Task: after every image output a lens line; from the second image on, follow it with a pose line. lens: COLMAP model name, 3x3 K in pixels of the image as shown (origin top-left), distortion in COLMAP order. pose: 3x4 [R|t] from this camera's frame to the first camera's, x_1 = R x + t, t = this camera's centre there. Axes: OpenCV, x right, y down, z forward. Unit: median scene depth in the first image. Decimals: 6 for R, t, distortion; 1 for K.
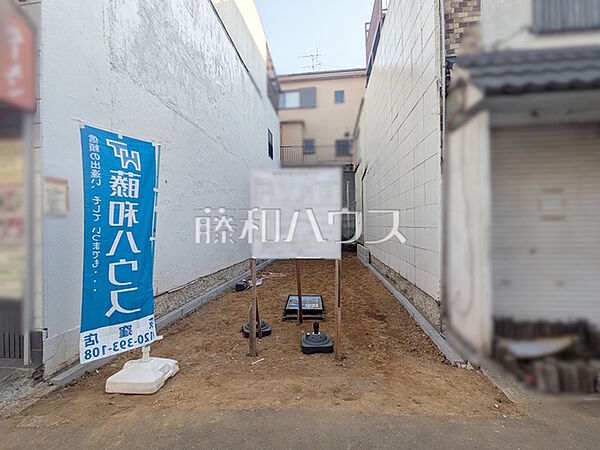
lens RADIAL K [[269.0, 0, 301.2], [0, 269.0, 225.1], [0, 0, 1]] dist [-0.006487, 0.003867]
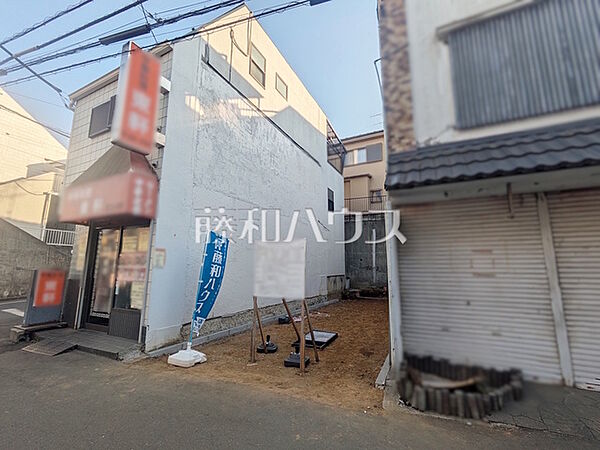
lens RADIAL K [[269.0, 0, 301.2], [0, 269.0, 225.1], [0, 0, 1]] dist [-0.006487, 0.003867]
pose [[0.936621, -0.036420, -0.348445, 0.592660], [-0.018180, 0.988189, -0.152157, -0.047297], [0.349871, 0.148848, 0.924897, -0.393101]]
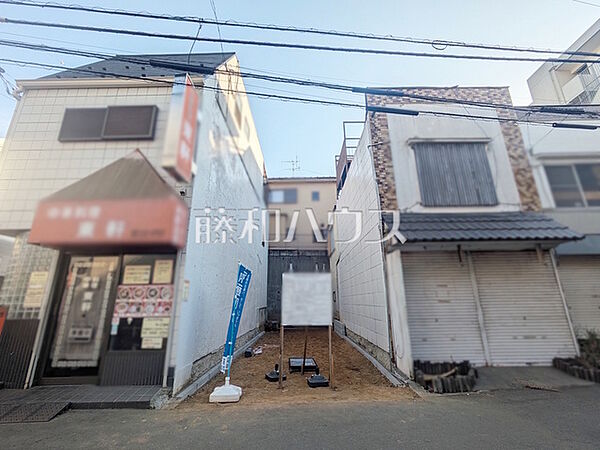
lens RADIAL K [[269.0, 0, 301.2], [0, 269.0, 225.1], [0, 0, 1]] dist [-0.006487, 0.003867]
pose [[0.994420, 0.030405, 0.101015, -0.233153], [-0.001907, 0.962589, -0.270957, -0.027135], [-0.105475, 0.269253, 0.957276, -0.783852]]
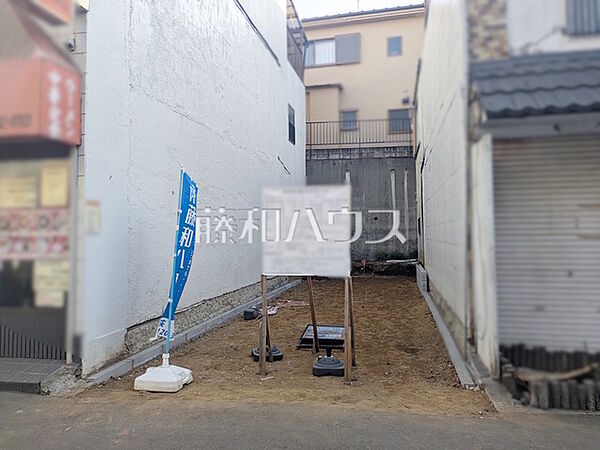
lens RADIAL K [[441.0, 0, 298.0], [0, 441.0, 212.5], [0, 0, 1]] dist [0.048035, -0.029901]
pose [[0.993787, 0.000107, -0.111298, 0.122269], [-0.005067, 0.999006, -0.044286, -0.035460], [0.111182, 0.044575, 0.992800, -0.589579]]
